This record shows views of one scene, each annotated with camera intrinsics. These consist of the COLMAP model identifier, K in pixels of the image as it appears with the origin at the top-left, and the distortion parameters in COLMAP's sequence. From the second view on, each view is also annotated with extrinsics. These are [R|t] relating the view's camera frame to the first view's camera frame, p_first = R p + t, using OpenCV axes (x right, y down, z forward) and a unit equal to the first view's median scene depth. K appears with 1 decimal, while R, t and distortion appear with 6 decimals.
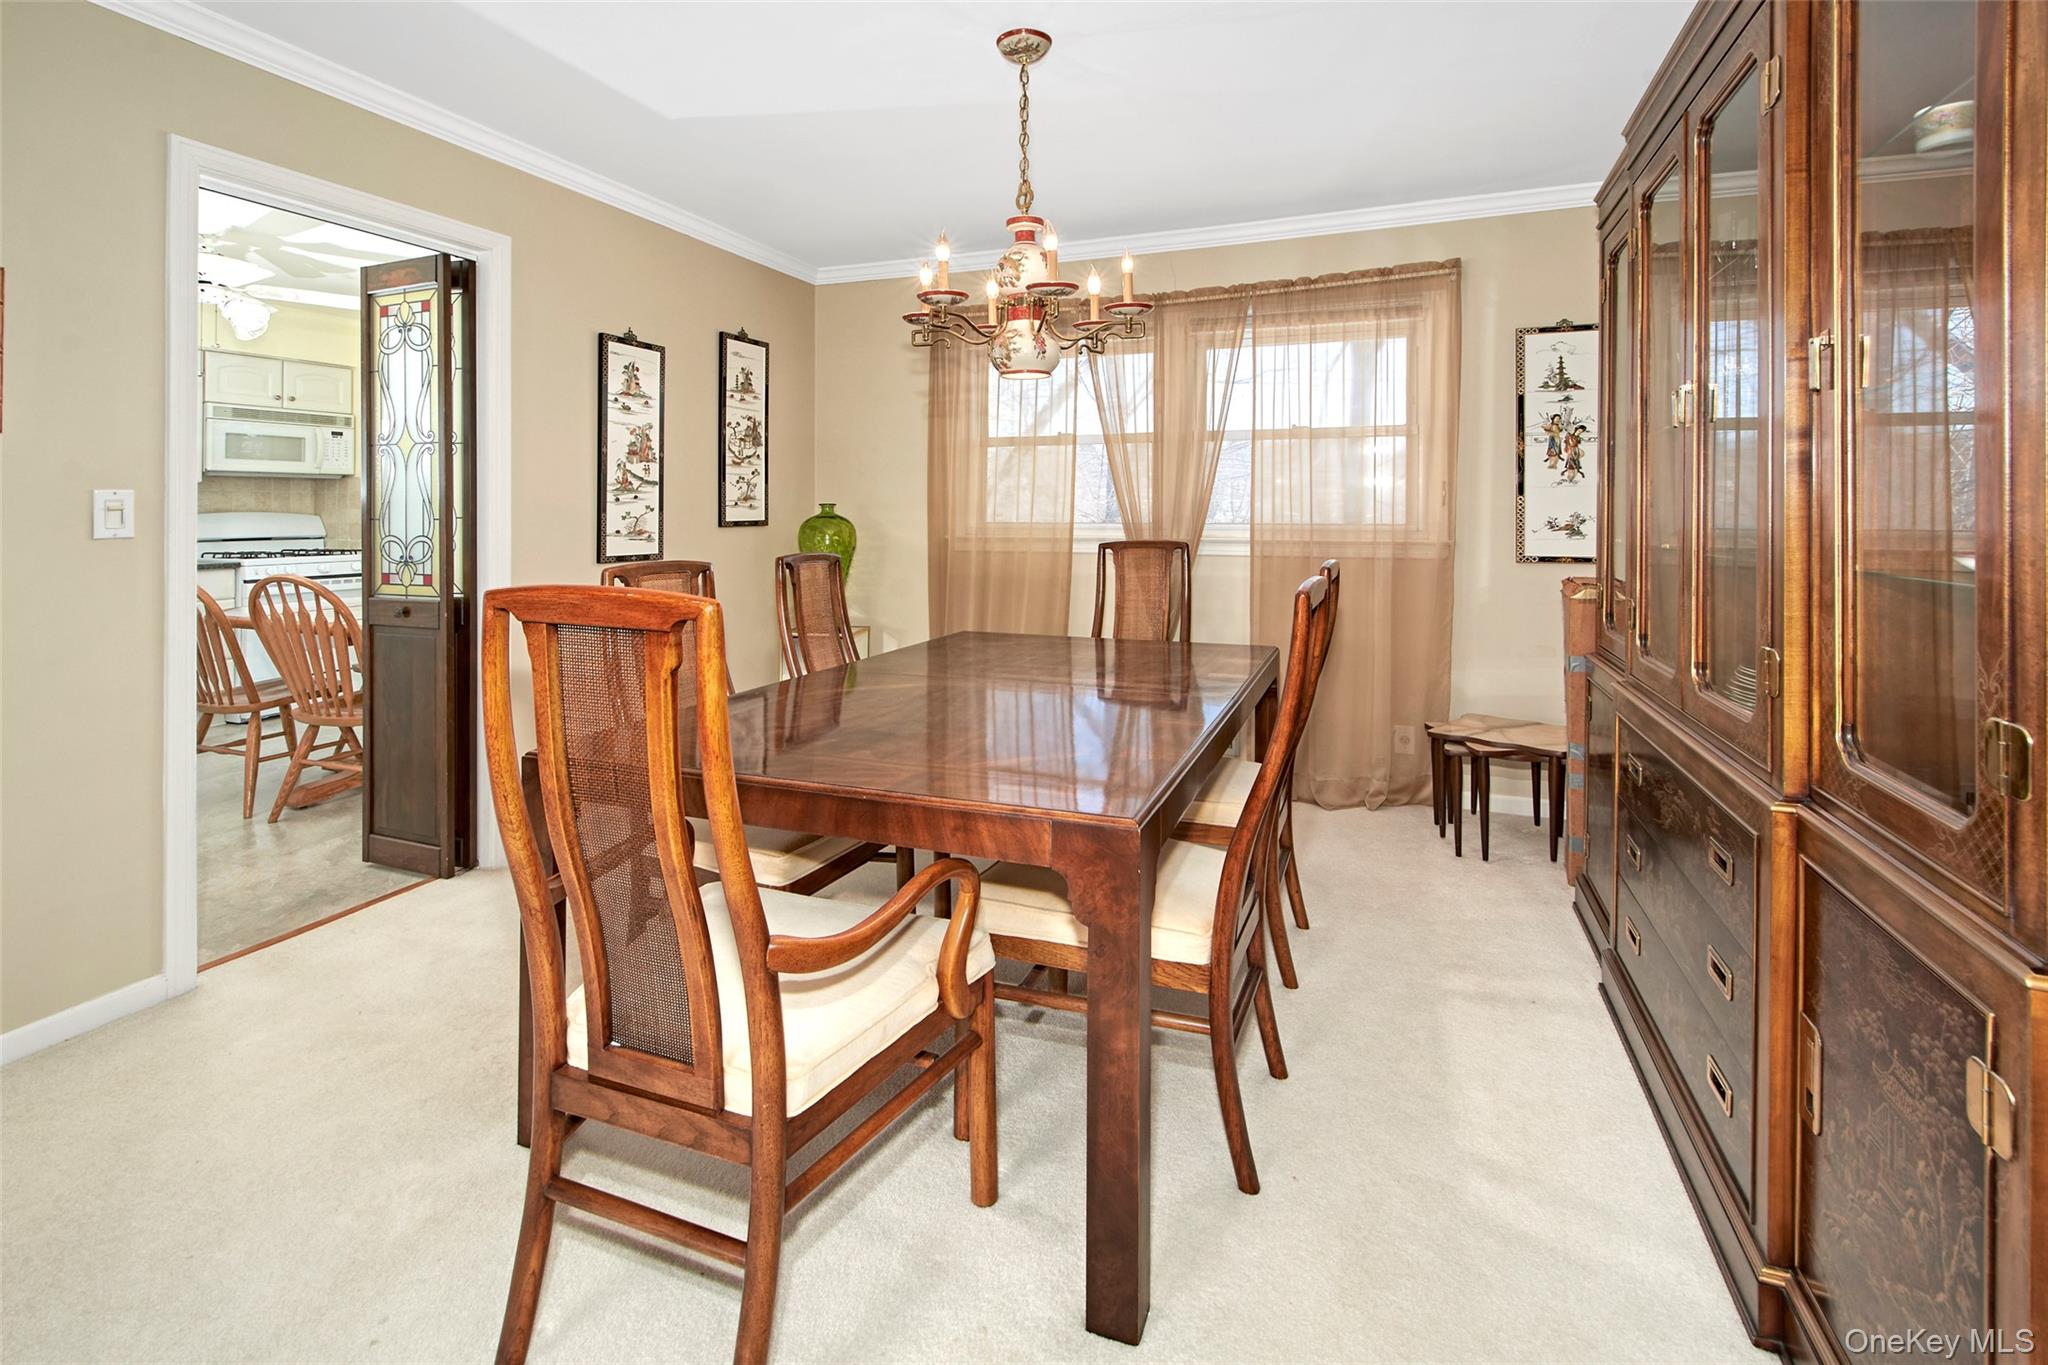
lens RADIAL K [[890.2, 0, 1056.3], [0, 890.2, 505.6], [0, 0, 1]] dist [0.002336, -0.000218]
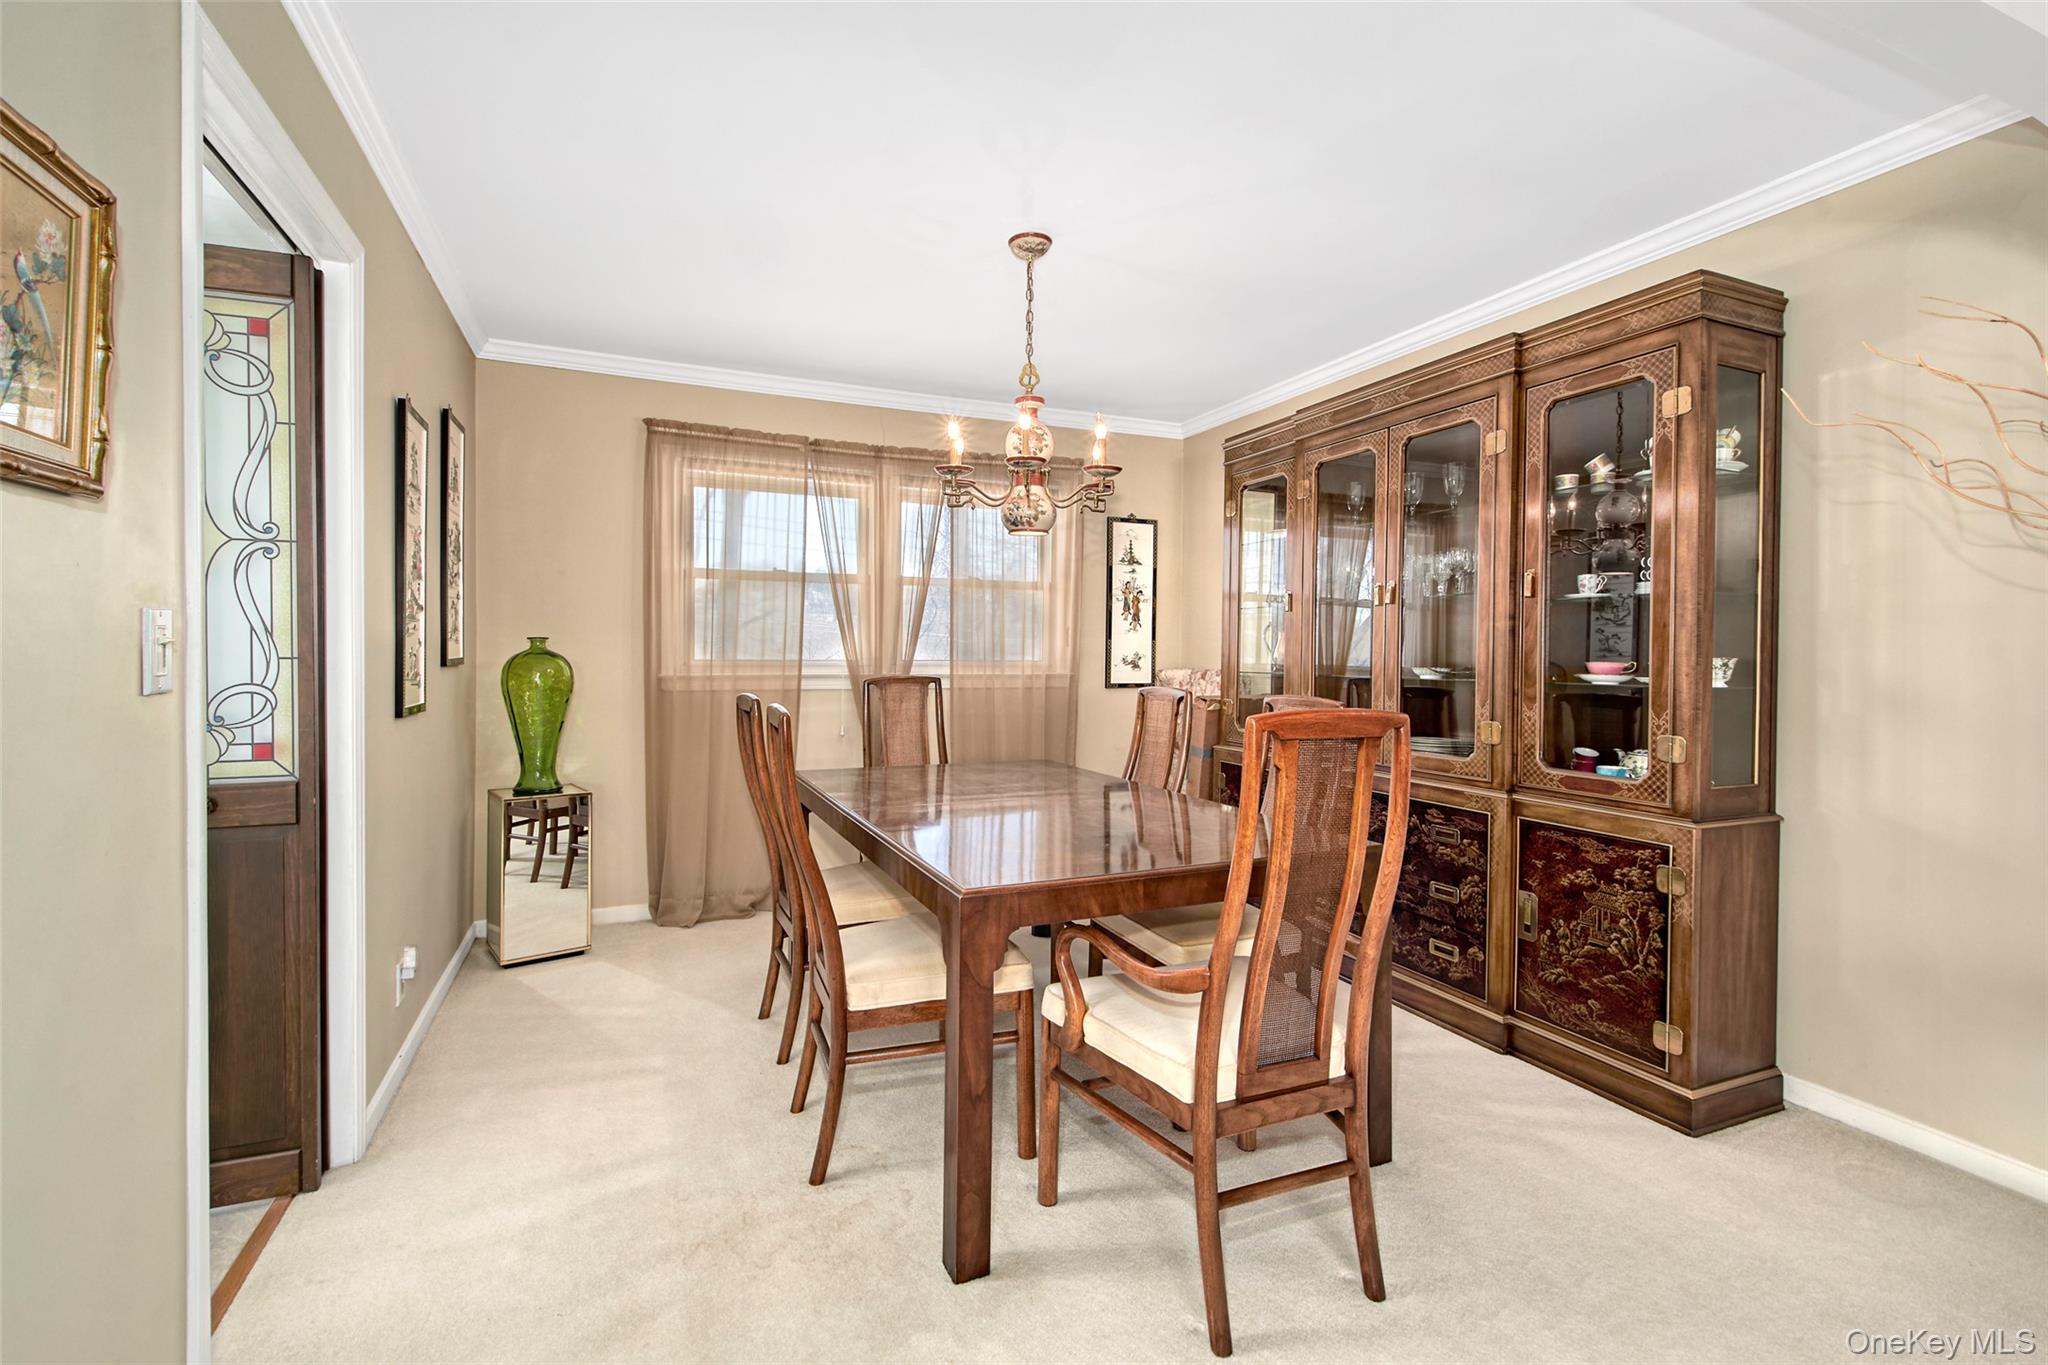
lens RADIAL K [[913.3, 0, 986.0], [0, 913.3, 661.5], [0, 0, 1]] dist [-0.000763, -0.000525]
pose [[0.725540, -0.003648, 0.688170, -0.583776], [-0.011931, 0.999769, 0.017879, -0.000192], [-0.688077, -0.021182, 0.725329, 0.114386]]
